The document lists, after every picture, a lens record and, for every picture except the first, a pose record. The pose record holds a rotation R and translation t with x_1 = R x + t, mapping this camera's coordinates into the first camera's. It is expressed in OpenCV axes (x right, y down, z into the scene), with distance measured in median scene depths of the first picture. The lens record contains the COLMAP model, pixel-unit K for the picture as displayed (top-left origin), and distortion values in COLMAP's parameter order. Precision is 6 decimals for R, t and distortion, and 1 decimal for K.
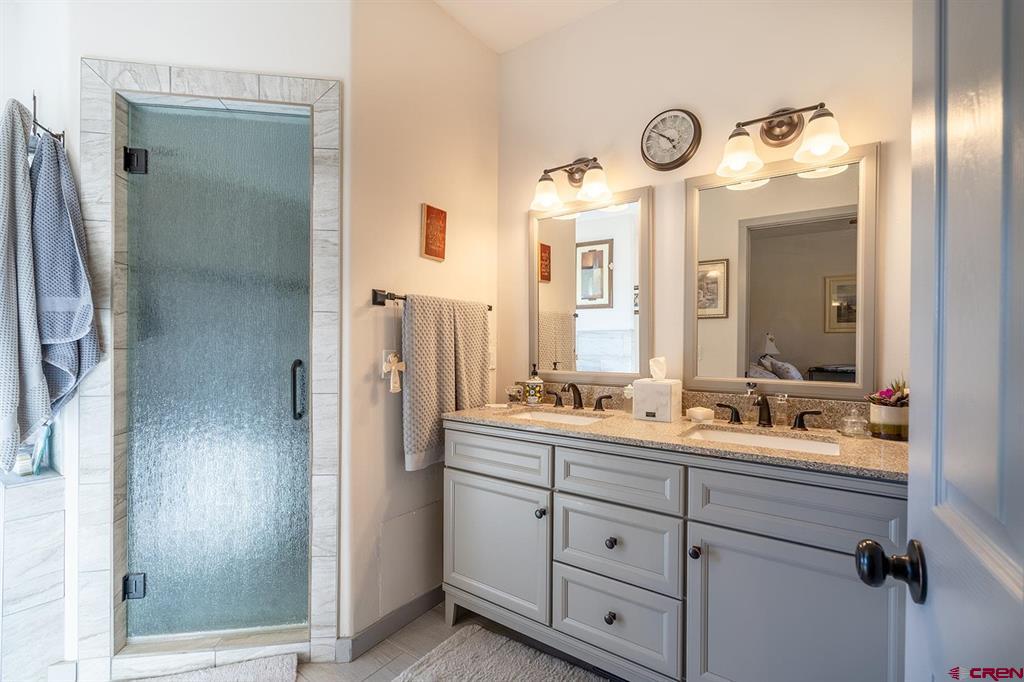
lens RADIAL K [[457.5, 0, 503.5], [0, 457.5, 342.4], [0, 0, 1]] dist [-0.003887, -0.001198]
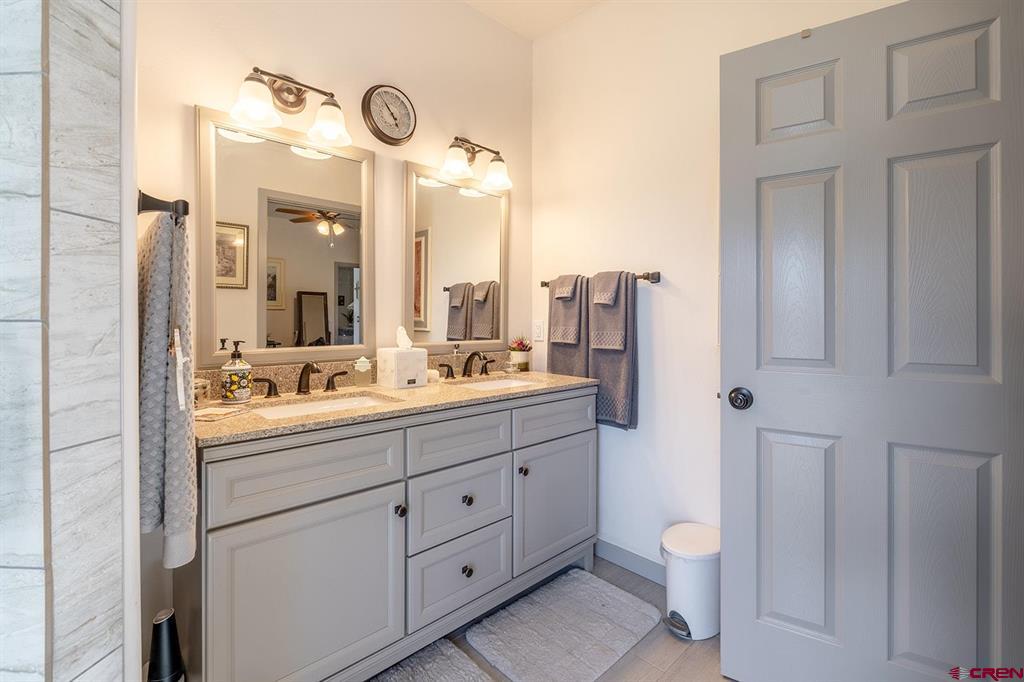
lens RADIAL K [[457.5, 0, 500.8], [0, 457.5, 322.8], [0, 0, 1]] dist [-0.003887, -0.001198]
pose [[0.210068, -0.010266, 0.977633, -0.570622], [-0.000544, 0.999943, 0.010617, 0.012209], [-0.977687, -0.002763, 0.210050, 0.518629]]
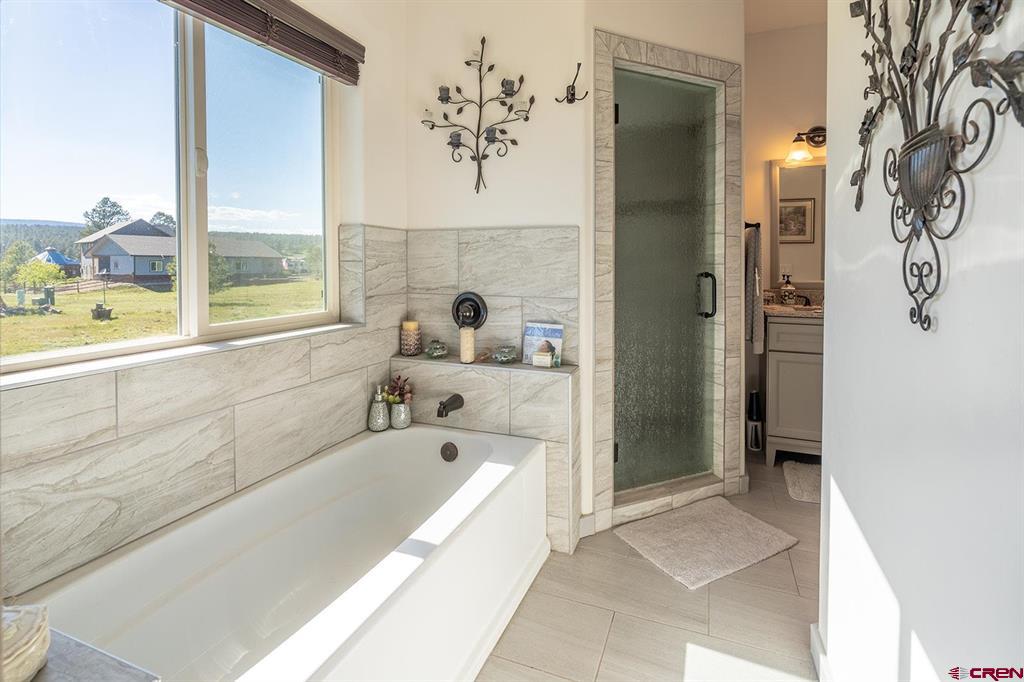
lens RADIAL K [[457.5, 0, 538.1], [0, 457.5, 272.7], [0, 0, 1]] dist [-0.003887, -0.001198]
pose [[0.966637, -0.011686, 0.255884, -1.099910], [0.008785, 0.999884, 0.012477, 0.016550], [-0.256000, -0.009813, 0.966627, -0.134035]]
